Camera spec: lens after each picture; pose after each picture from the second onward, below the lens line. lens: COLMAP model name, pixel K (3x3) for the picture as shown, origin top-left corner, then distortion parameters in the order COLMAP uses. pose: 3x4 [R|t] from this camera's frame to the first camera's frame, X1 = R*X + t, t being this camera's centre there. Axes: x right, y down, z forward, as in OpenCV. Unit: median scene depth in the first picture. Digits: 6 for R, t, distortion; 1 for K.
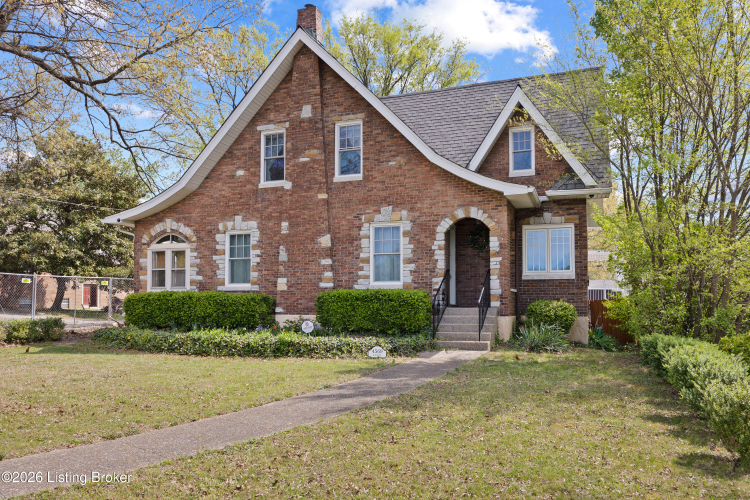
lens RADIAL K [[563.6, 0, 375.2], [0, 563.6, 246.3], [0, 0, 1]] dist [0.000915, 0.000664]
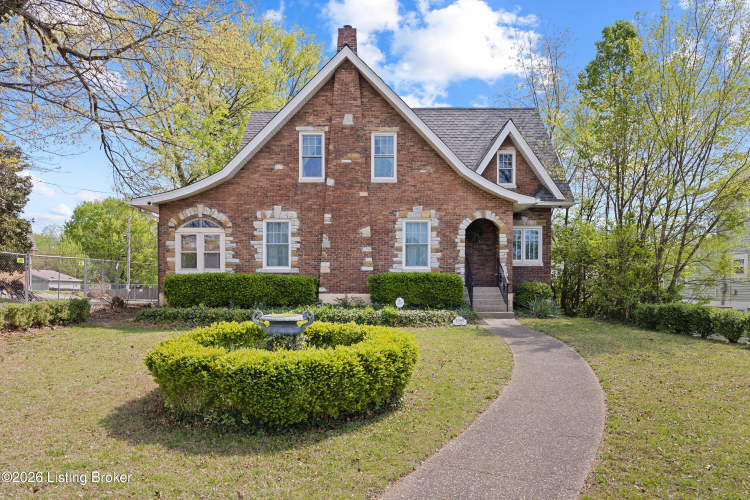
lens RADIAL K [[514.3, 0, 374.7], [0, 514.3, 255.6], [0, 0, 1]] dist [0.001627, -0.000126]
pose [[0.932785, 0.019771, 0.359892, -0.452502], [-0.035316, 0.998703, 0.036669, 0.000207], [-0.358700, -0.046914, 0.932273, -0.022513]]
